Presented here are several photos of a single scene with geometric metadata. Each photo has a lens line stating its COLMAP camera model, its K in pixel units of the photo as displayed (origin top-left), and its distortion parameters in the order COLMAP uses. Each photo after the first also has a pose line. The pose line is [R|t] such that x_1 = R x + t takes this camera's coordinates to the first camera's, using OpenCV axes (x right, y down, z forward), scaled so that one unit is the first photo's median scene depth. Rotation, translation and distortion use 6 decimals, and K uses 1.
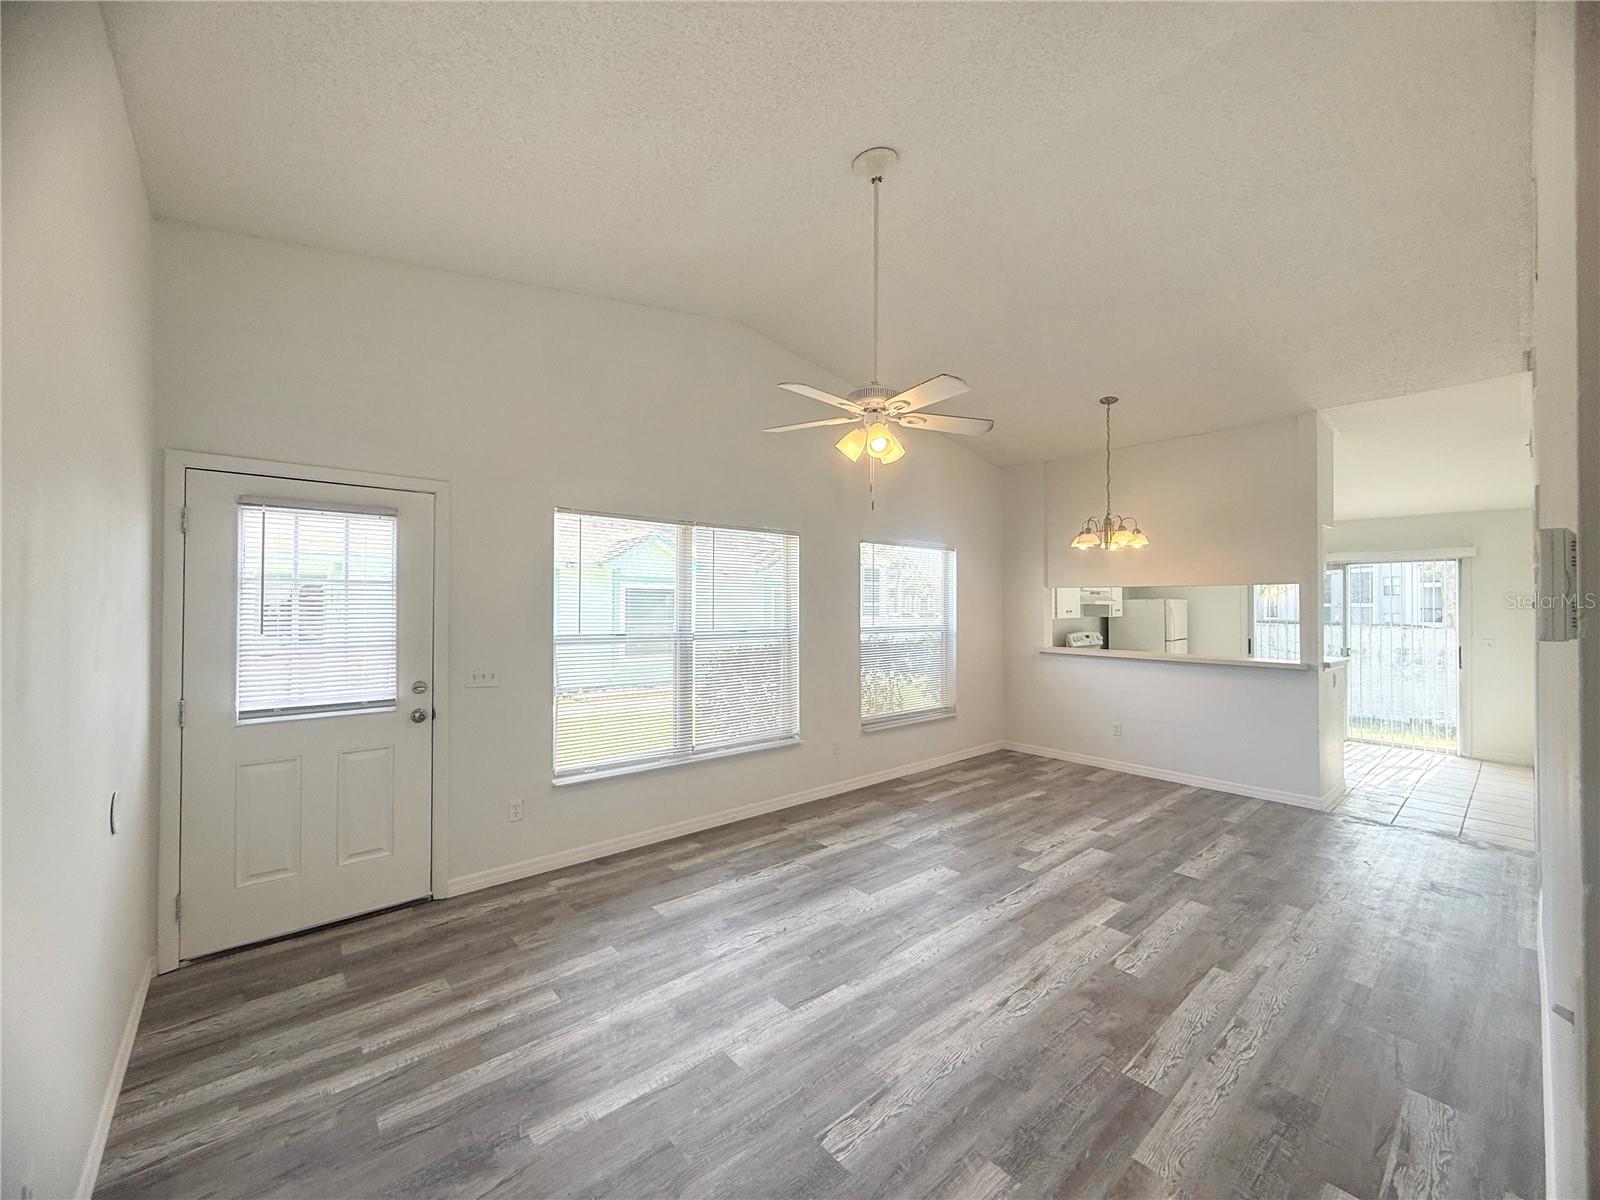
lens RADIAL K [[635.3, 0, 797.2], [0, 635.3, 605.4], [0, 0, 1]] dist [0.003469, 0.000030]
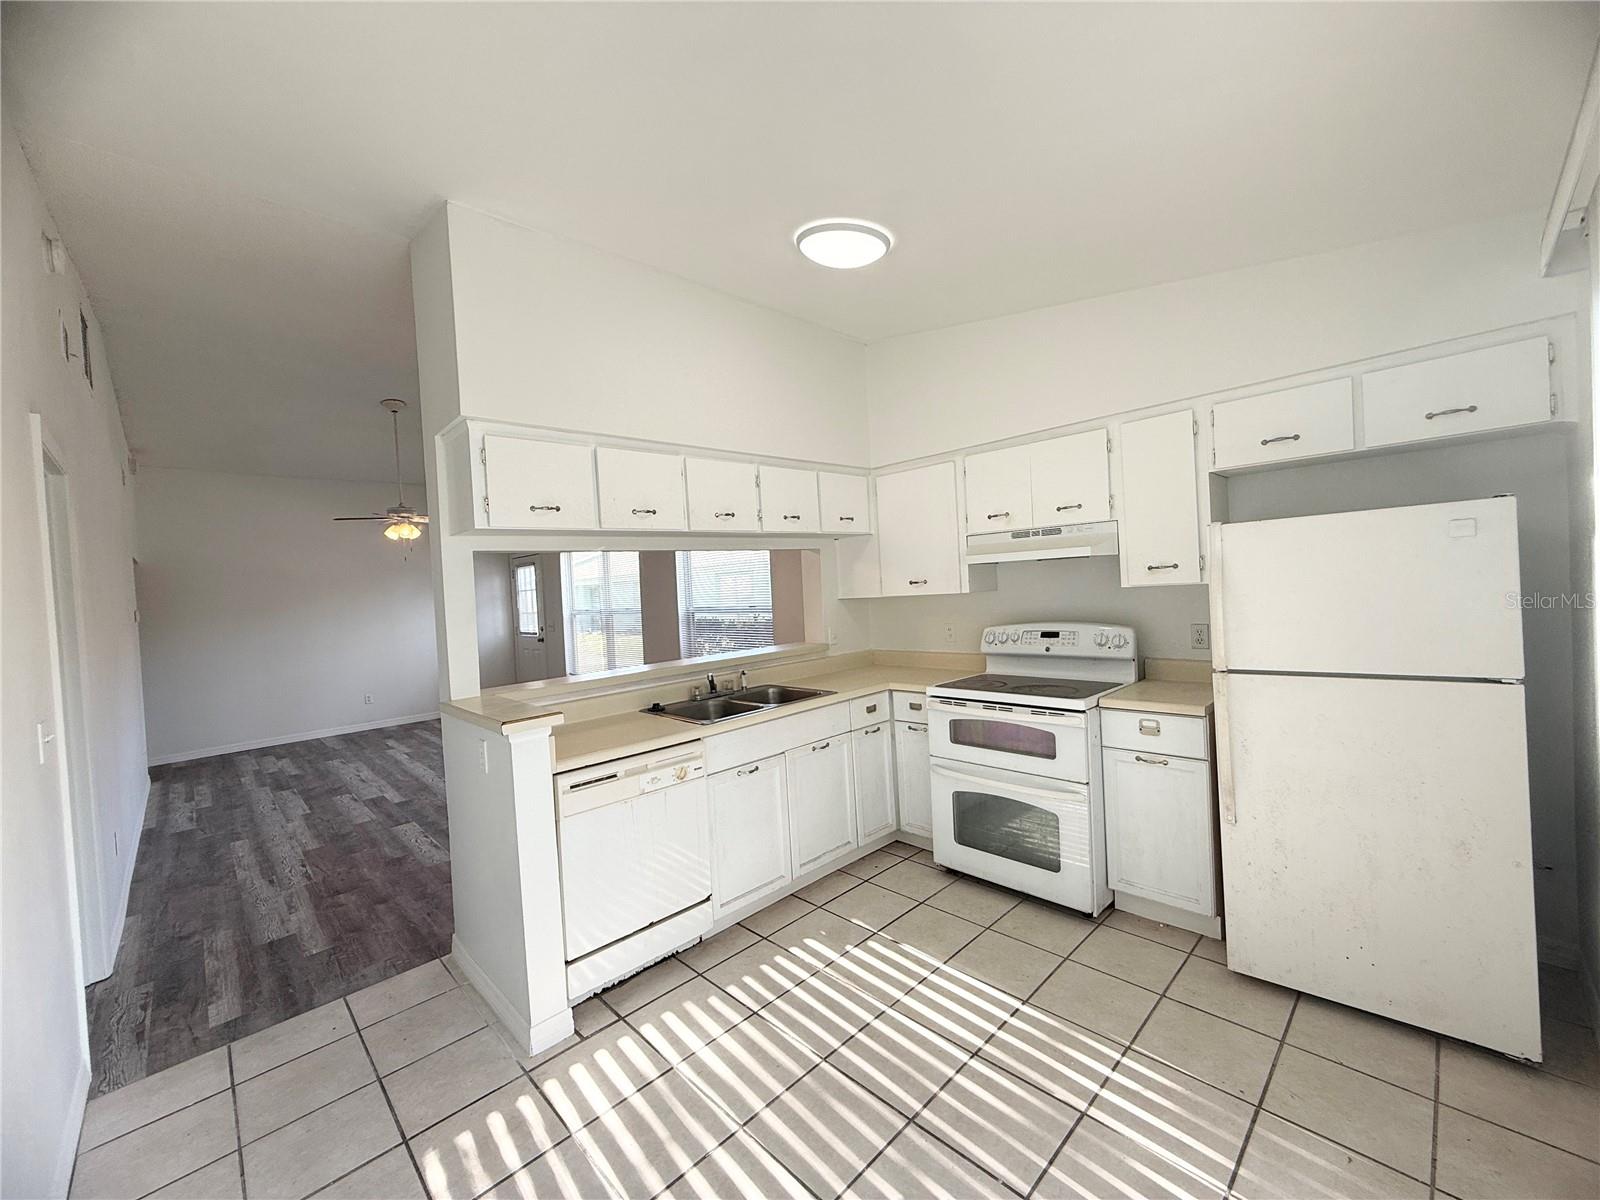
lens RADIAL K [[635.3, 0, 800.3], [0, 635.3, 598.5], [0, 0, 1]] dist [0.003469, 0.000030]
pose [[0.052525, 0.019748, -0.998424, 2.023236], [0.068168, 0.997401, 0.023314, 0.013076], [0.996290, -0.069285, 0.051042, 1.874593]]
